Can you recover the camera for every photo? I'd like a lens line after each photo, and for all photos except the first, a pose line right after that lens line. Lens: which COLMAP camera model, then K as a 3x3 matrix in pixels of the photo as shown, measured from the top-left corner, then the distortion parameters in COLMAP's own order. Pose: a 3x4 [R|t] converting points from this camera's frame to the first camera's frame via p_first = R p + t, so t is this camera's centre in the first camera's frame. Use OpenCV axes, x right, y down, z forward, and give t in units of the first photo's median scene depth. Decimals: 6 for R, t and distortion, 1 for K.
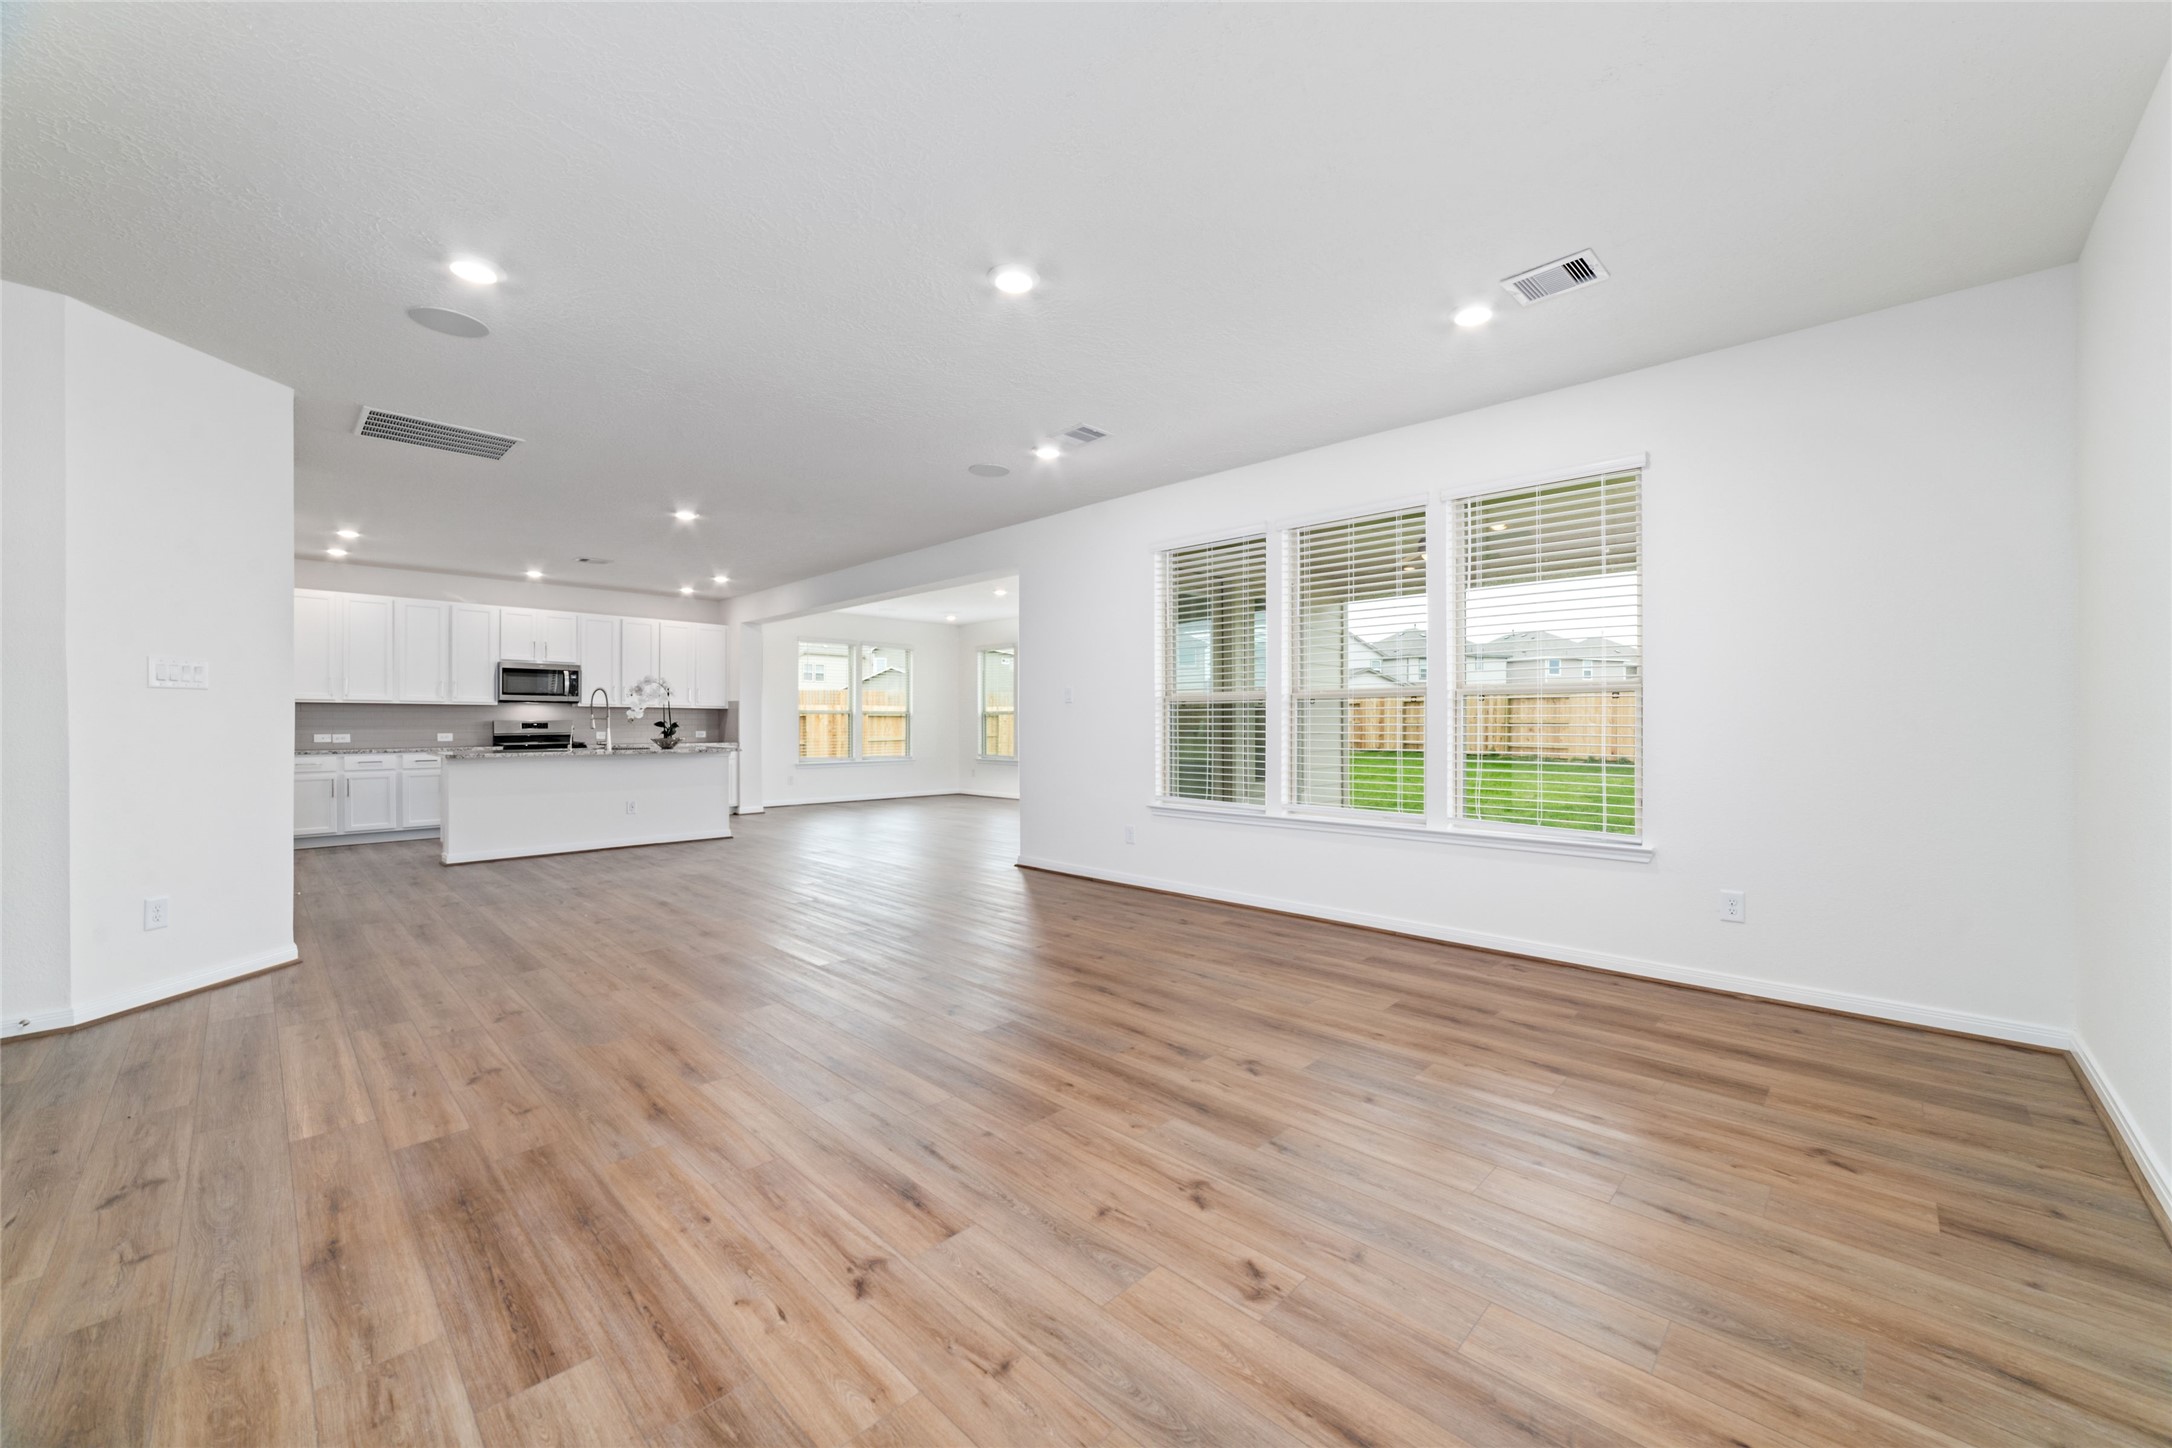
lens RADIAL K [[835.1, 0, 1109.8], [0, 835.1, 717.6], [0, 0, 1]] dist [-0.014551, 0.003356]
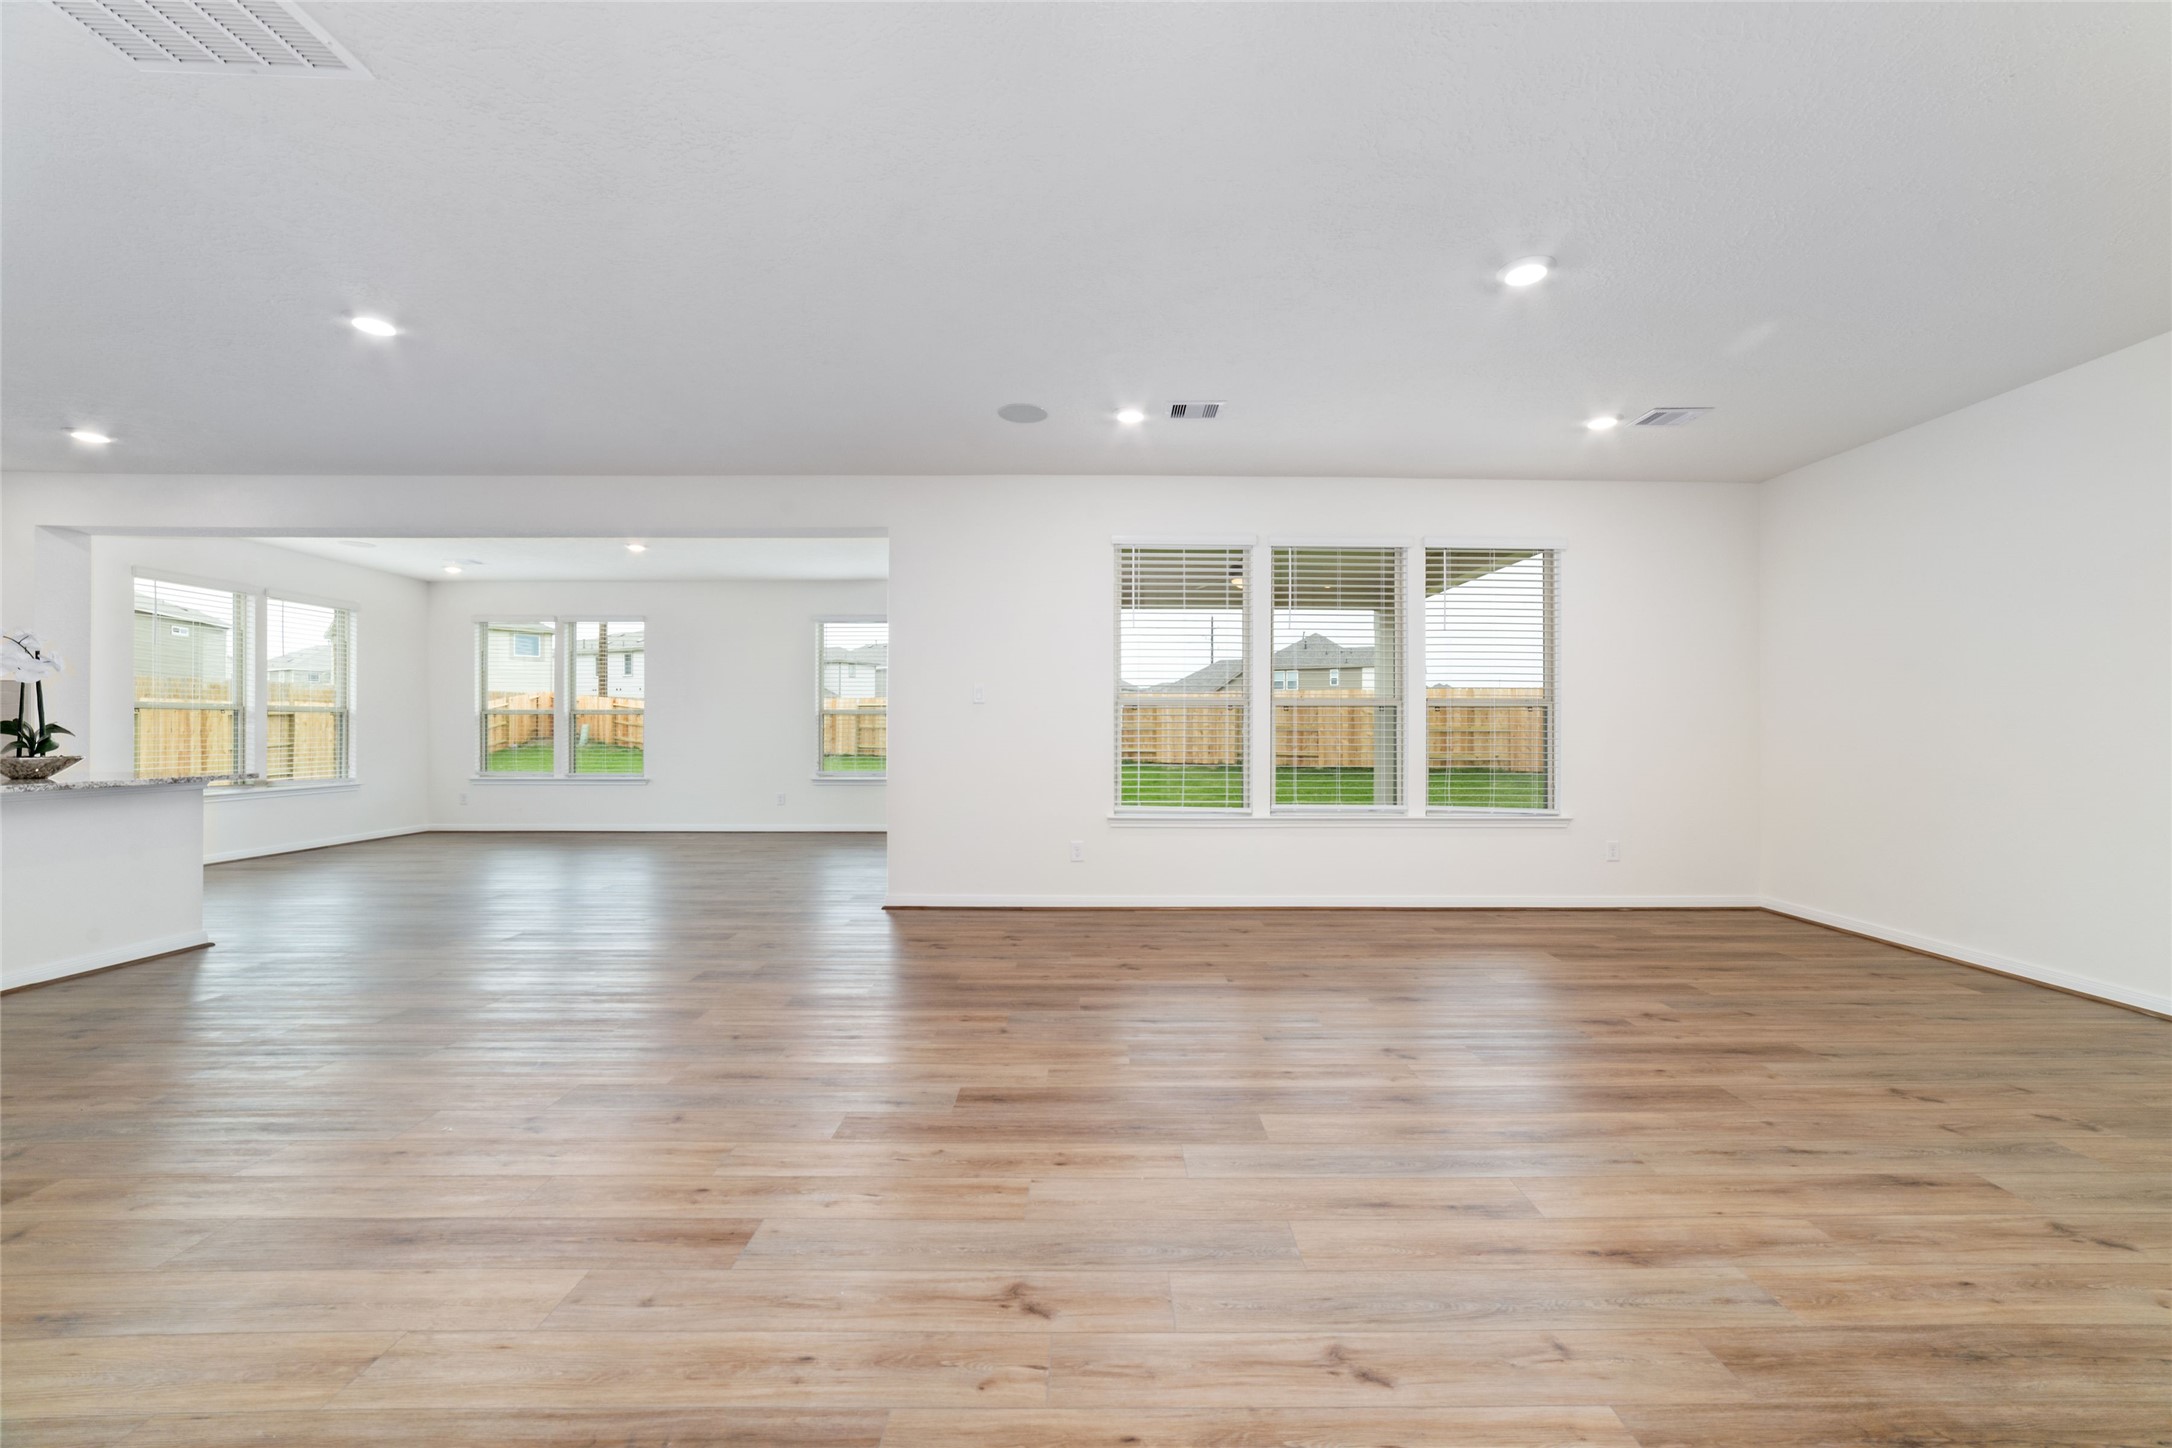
lens RADIAL K [[835.1, 0, 1107.2], [0, 835.1, 730.4], [0, 0, 1]] dist [-0.014551, 0.003356]
pose [[0.715409, 0.000613, 0.698705, -1.316397], [-0.008438, 0.999934, 0.007762, 0.003108], [-0.698655, -0.011449, 0.715367, 0.752919]]
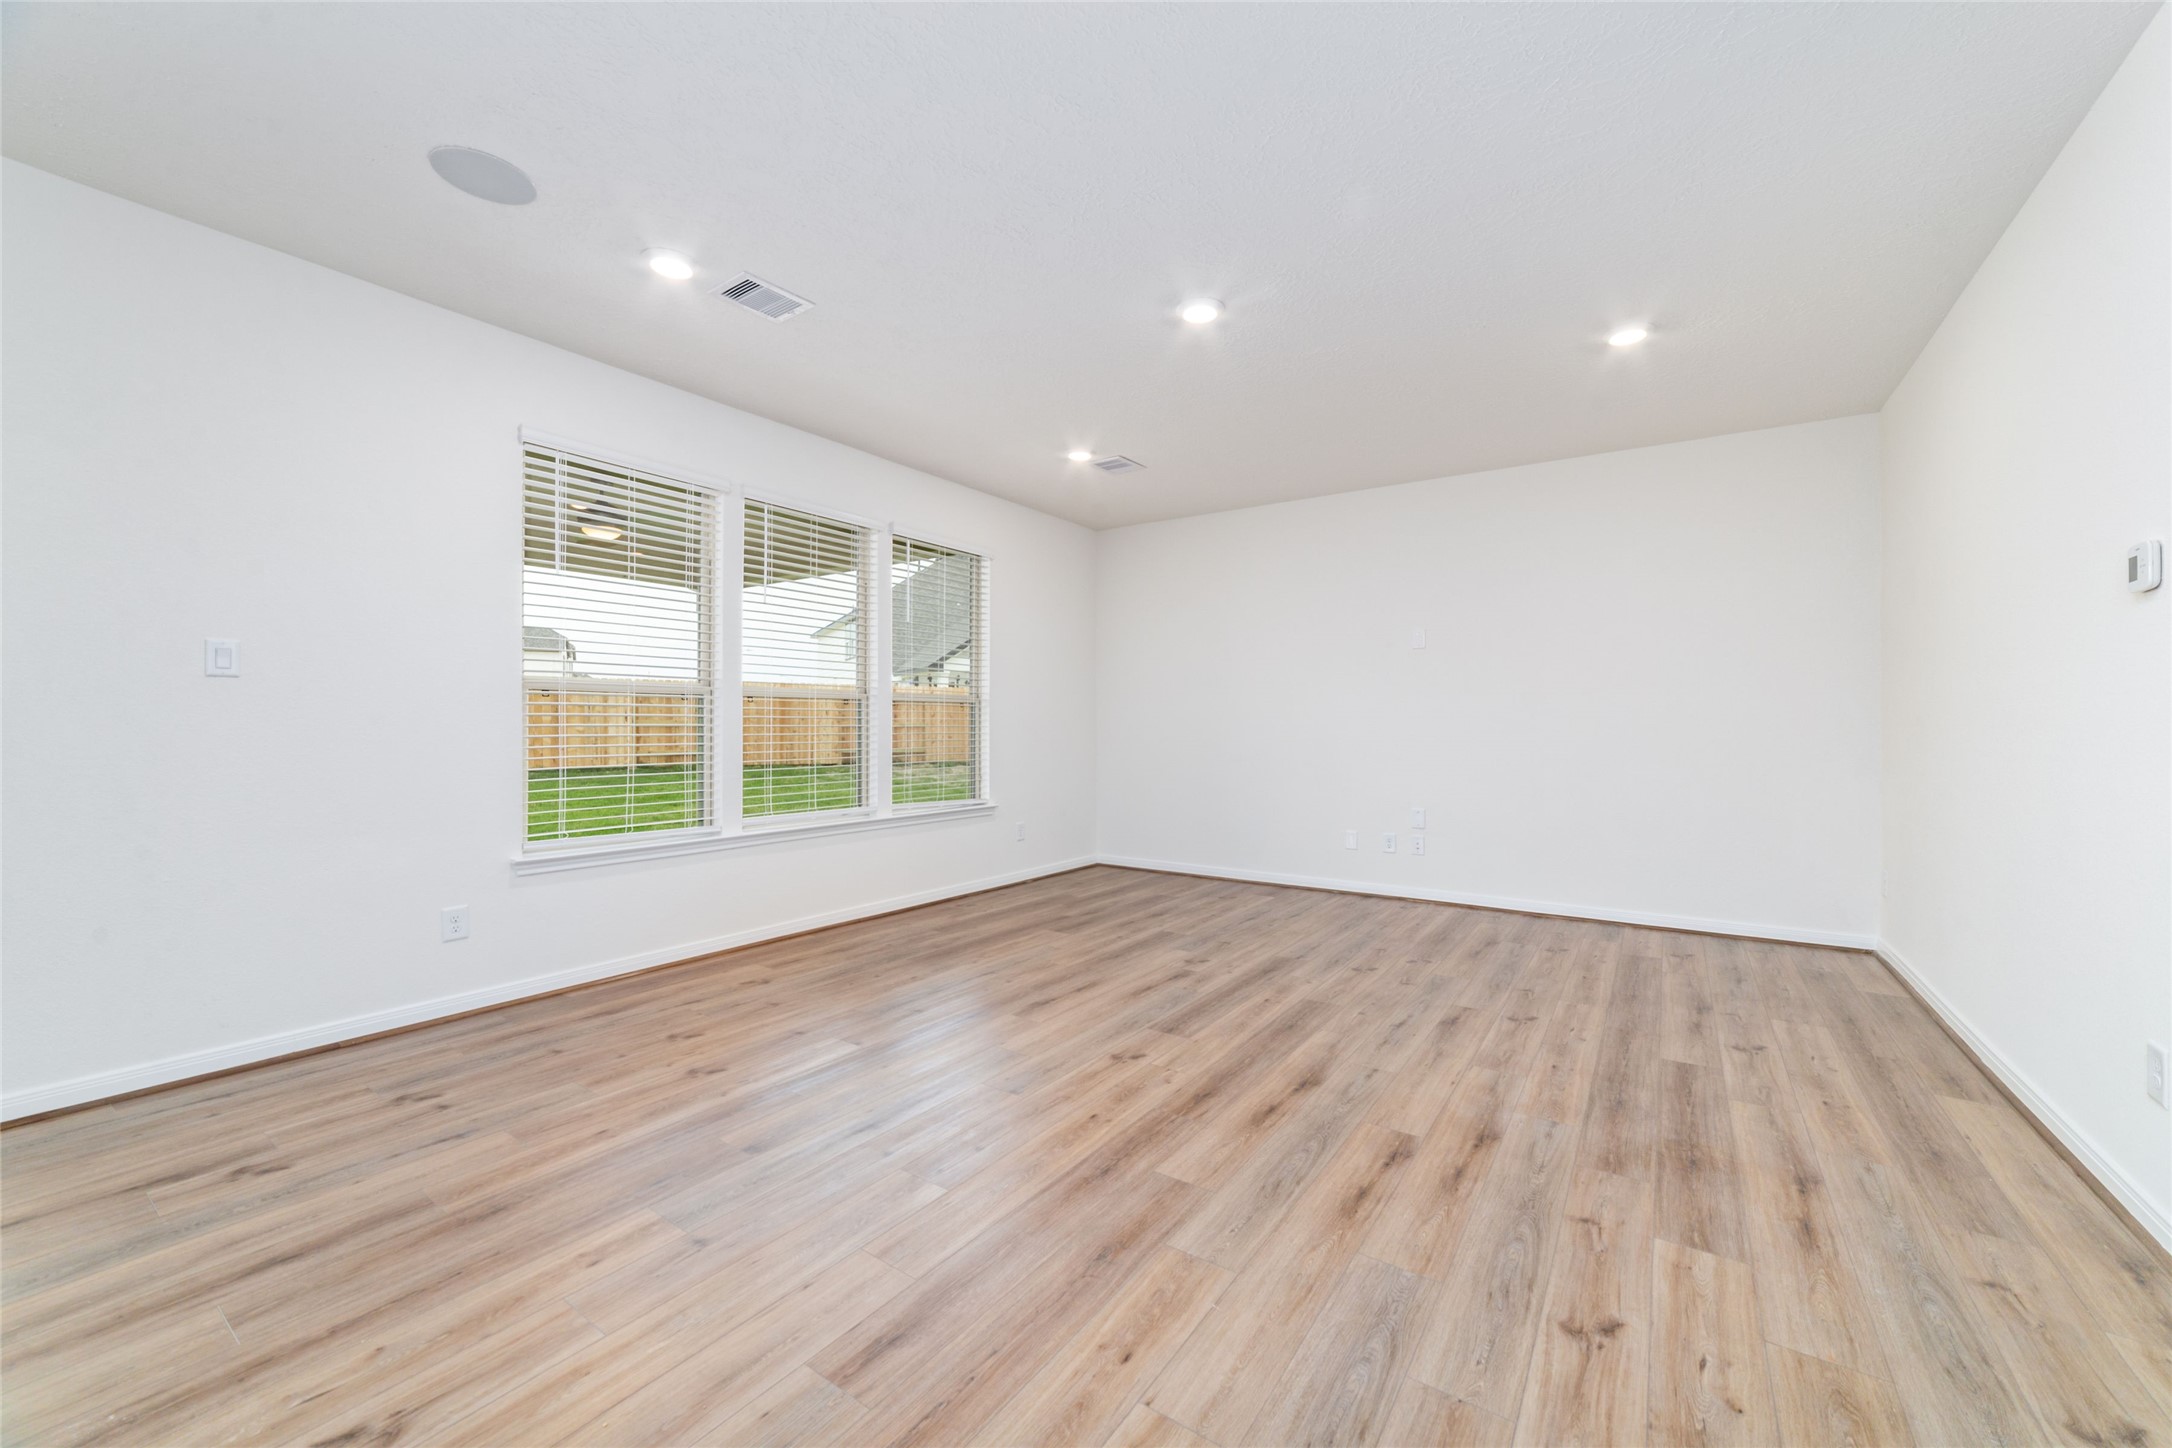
lens RADIAL K [[835.1, 0, 1106.1], [0, 835.1, 722.8], [0, 0, 1]] dist [-0.014551, 0.003356]
pose [[-0.169348, -0.000723, 0.985556, -1.333522], [-0.011210, 0.999936, -0.001193, 0.003759], [-0.985493, -0.011250, -0.169345, 1.507092]]
